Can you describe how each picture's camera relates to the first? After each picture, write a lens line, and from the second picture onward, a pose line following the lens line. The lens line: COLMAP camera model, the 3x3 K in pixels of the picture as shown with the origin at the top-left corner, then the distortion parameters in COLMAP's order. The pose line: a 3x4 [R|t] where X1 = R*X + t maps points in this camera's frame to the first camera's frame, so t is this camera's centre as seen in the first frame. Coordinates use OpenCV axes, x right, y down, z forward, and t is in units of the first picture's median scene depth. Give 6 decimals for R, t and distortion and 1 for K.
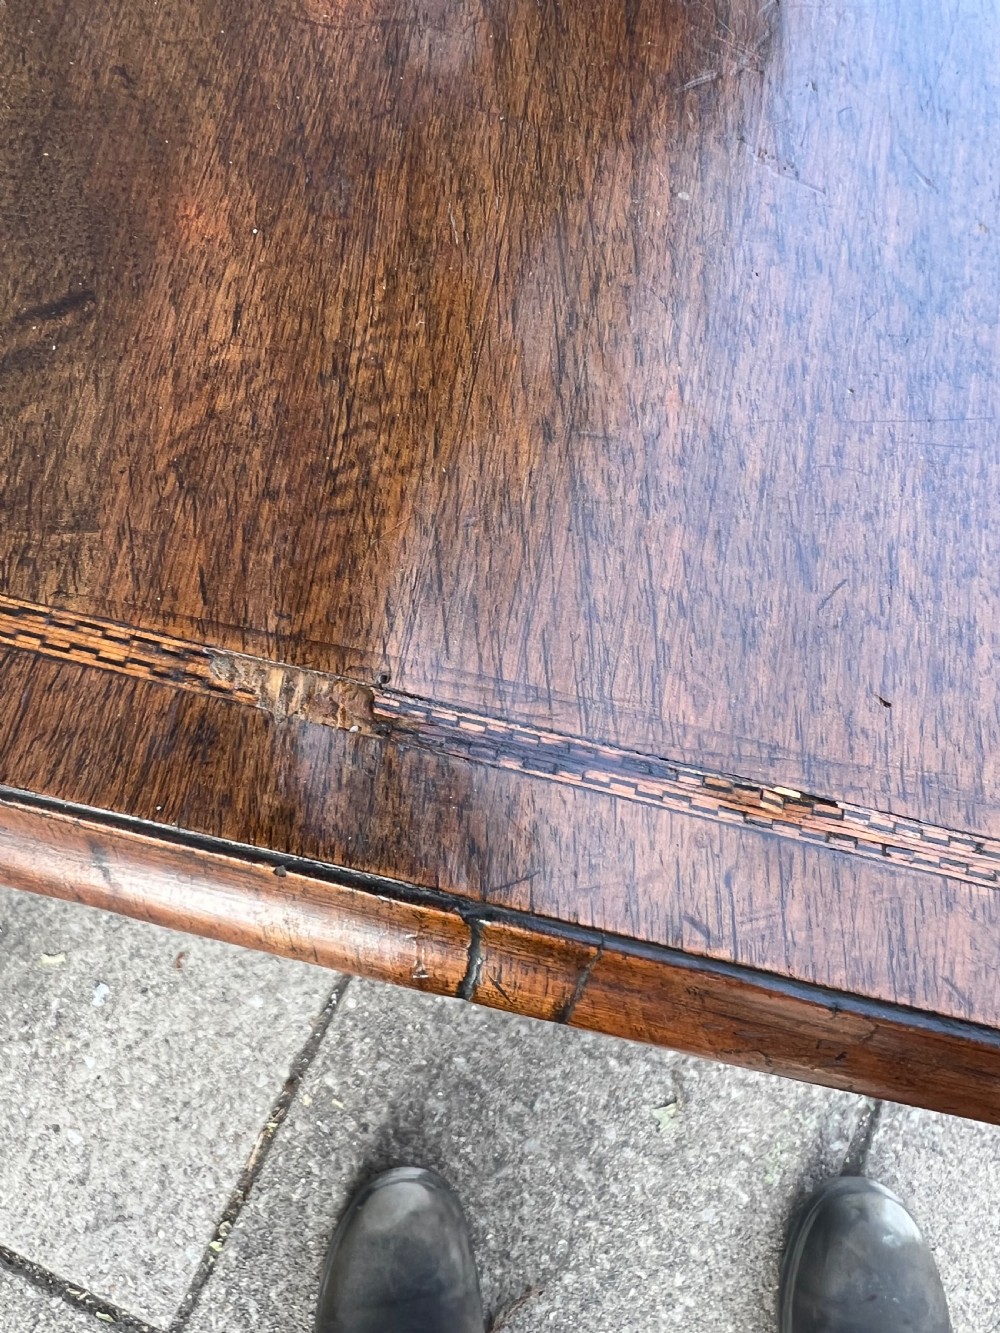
lens RADIAL K [[997.3, 0, 416.6], [0, 997.3, 632.9], [0, 0, 1]] dist [0.018036, -0.026867]
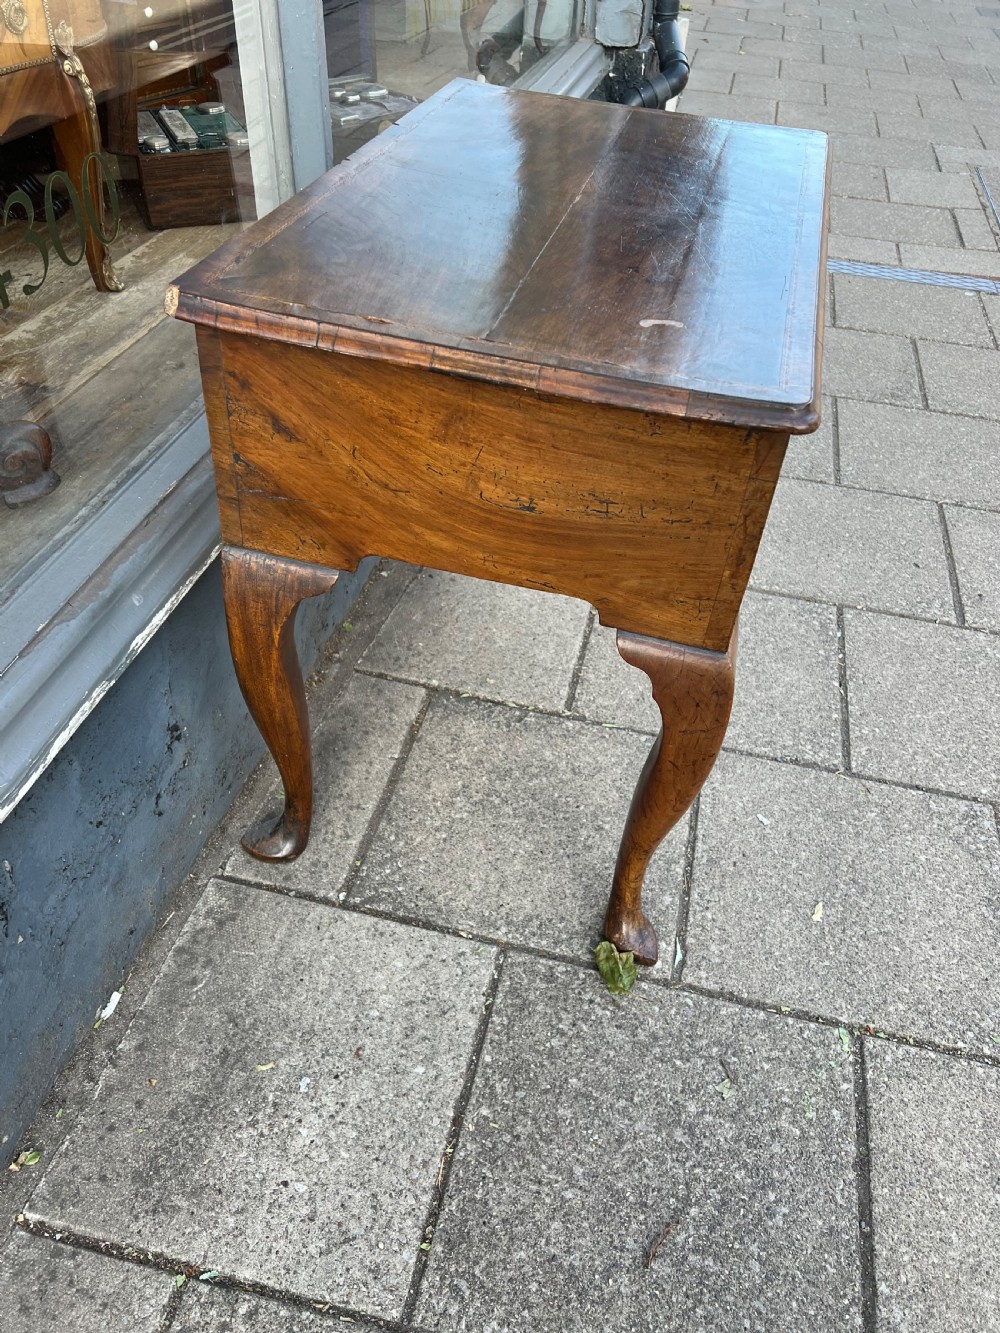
lens RADIAL K [[997.3, 0, 491.0], [0, 997.3, 704.9], [0, 0, 1]] dist [0.018036, -0.026867]
pose [[0.975081, -0.124259, 0.183782, -0.262215], [0.203943, 0.828114, -0.522144, 0.711013], [-0.087311, 0.546614, 0.832820, -0.430283]]
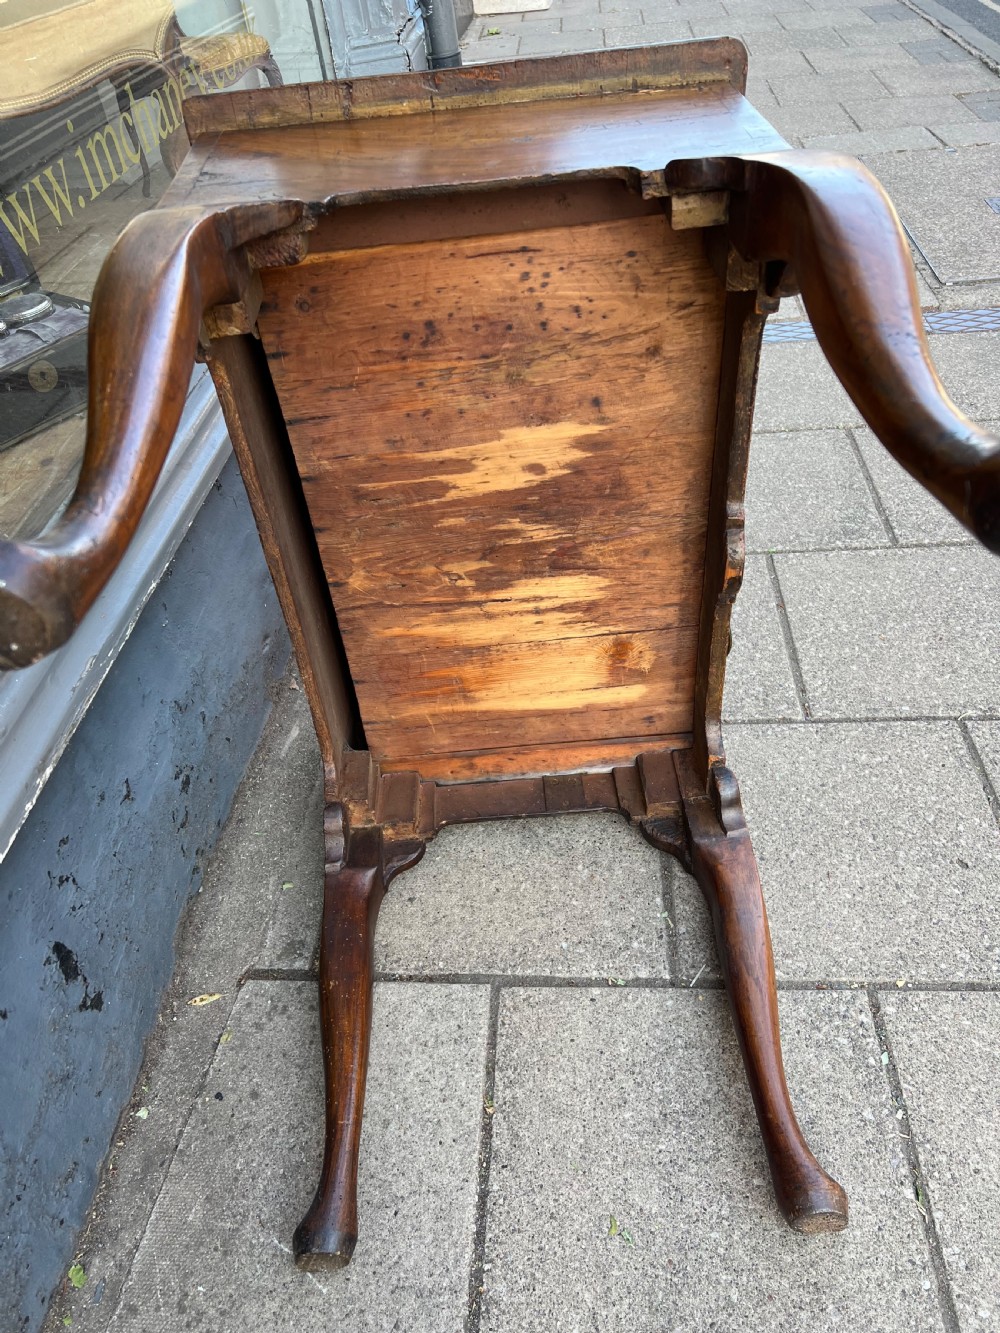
lens RADIAL K [[997.3, 0, 485.8], [0, 997.3, 663.9], [0, 0, 1]] dist [0.018036, -0.026867]
pose [[0.923007, -0.322280, 0.210224, 0.294362], [0.384171, 0.741033, -0.550711, -0.264106], [0.021700, 0.589072, 0.807789, -0.173772]]
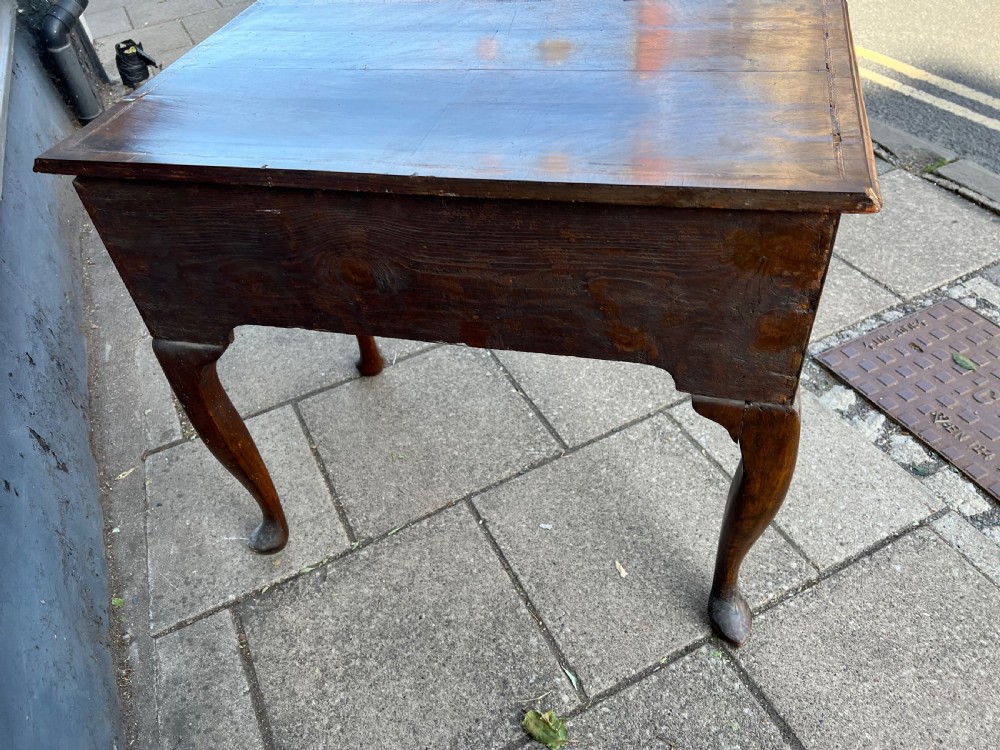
lens RADIAL K [[748.2, 0, 508.5], [0, 748.2, 375.5], [0, 0, 1]] dist [0.018036, -0.026867]
pose [[0.600892, -0.596737, 0.531820, -0.211709], [0.794261, 0.520559, -0.313317, 0.325197], [-0.089876, 0.610674, 0.786765, -0.364844]]
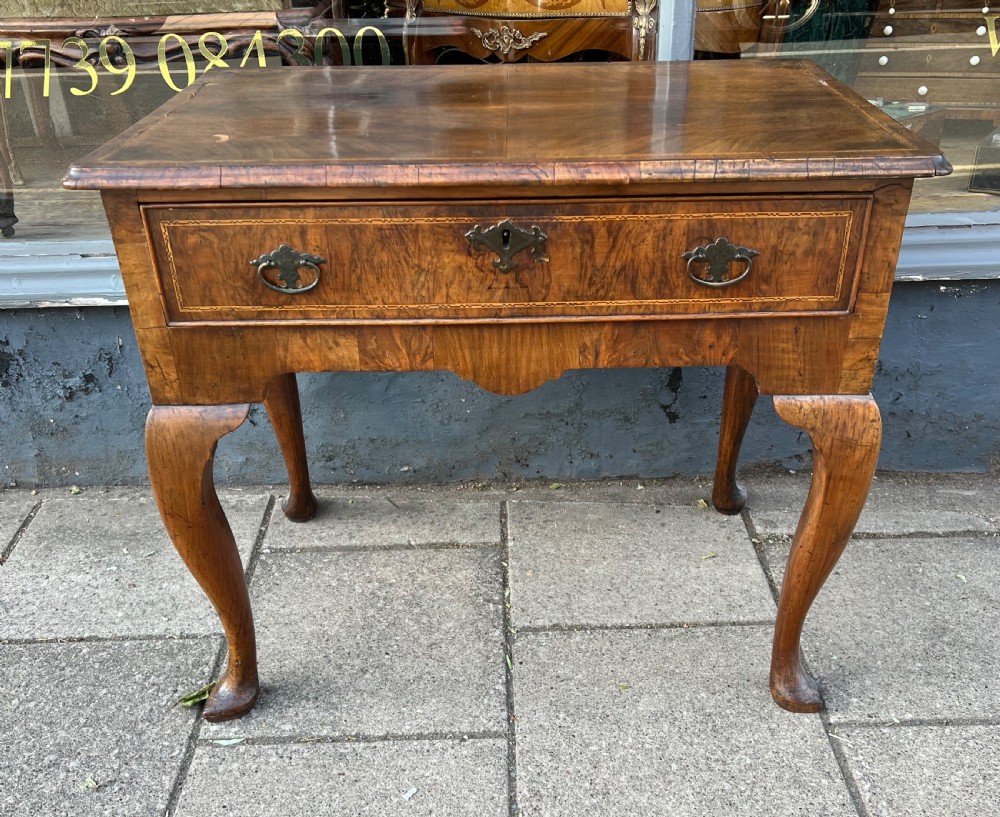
lens RADIAL K [[961.5, 0, 499.1], [0, 961.5, 480.9], [0, 0, 1]] dist [0.008008, 0.000000]
pose [[0.447195, 0.453237, -0.771098, 1.530486], [-0.862335, 0.447366, -0.237154, 0.066231], [0.237476, 0.770999, 0.590902, -0.126956]]
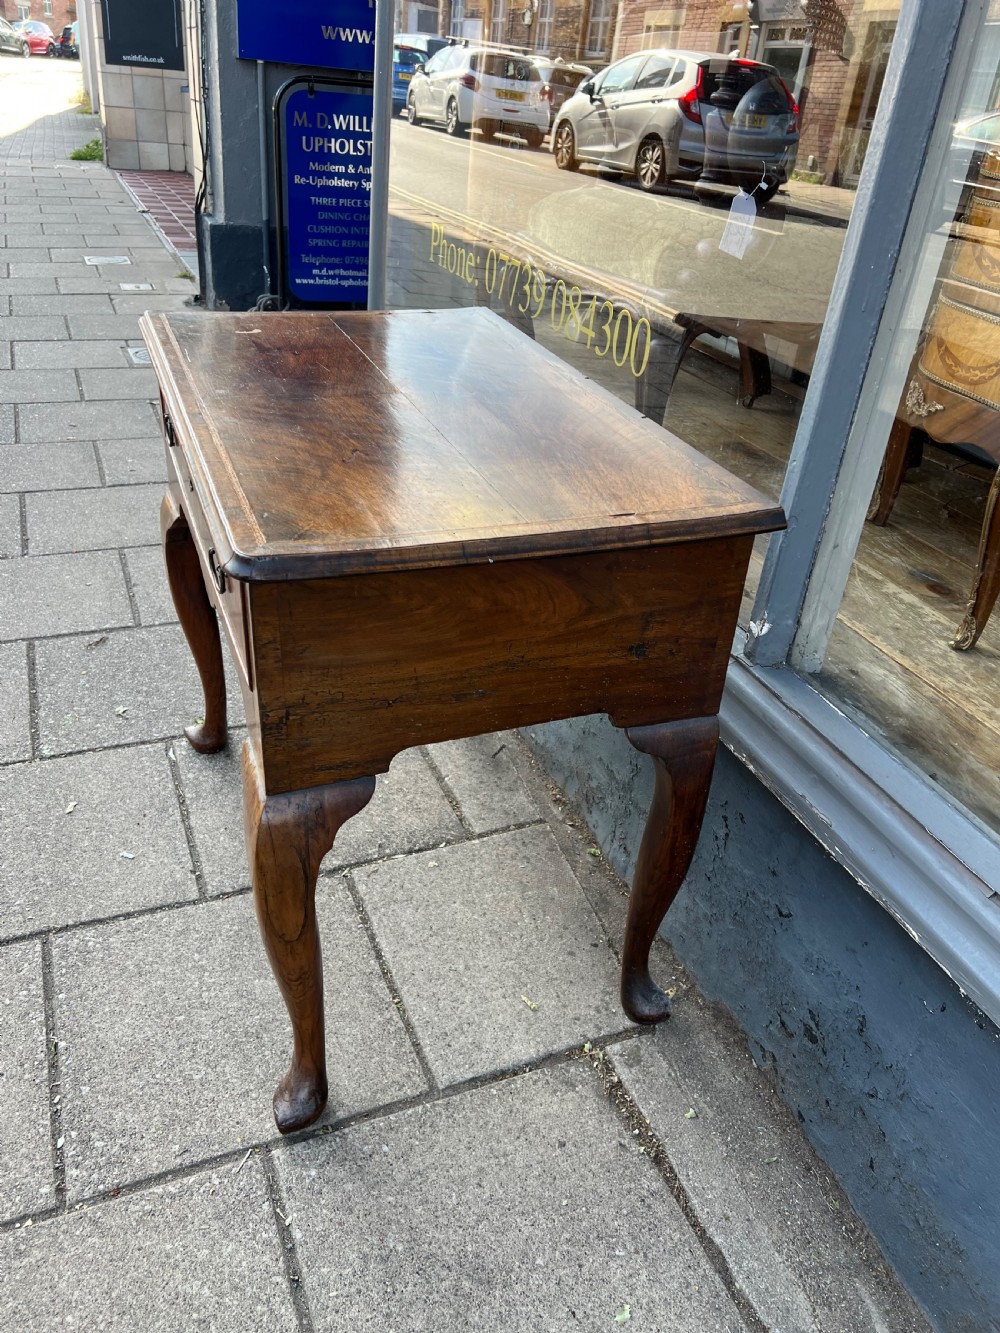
lens RADIAL K [[1016.7, 0, 513.0], [0, 1016.7, 667.9], [0, 0, 1]] dist [0.018402, -0.027688]
pose [[-0.653309, 0.323908, -0.684303, 1.263313], [-0.752573, -0.179242, 0.633645, -1.706161], [0.082586, 0.928954, 0.360865, 0.132794]]
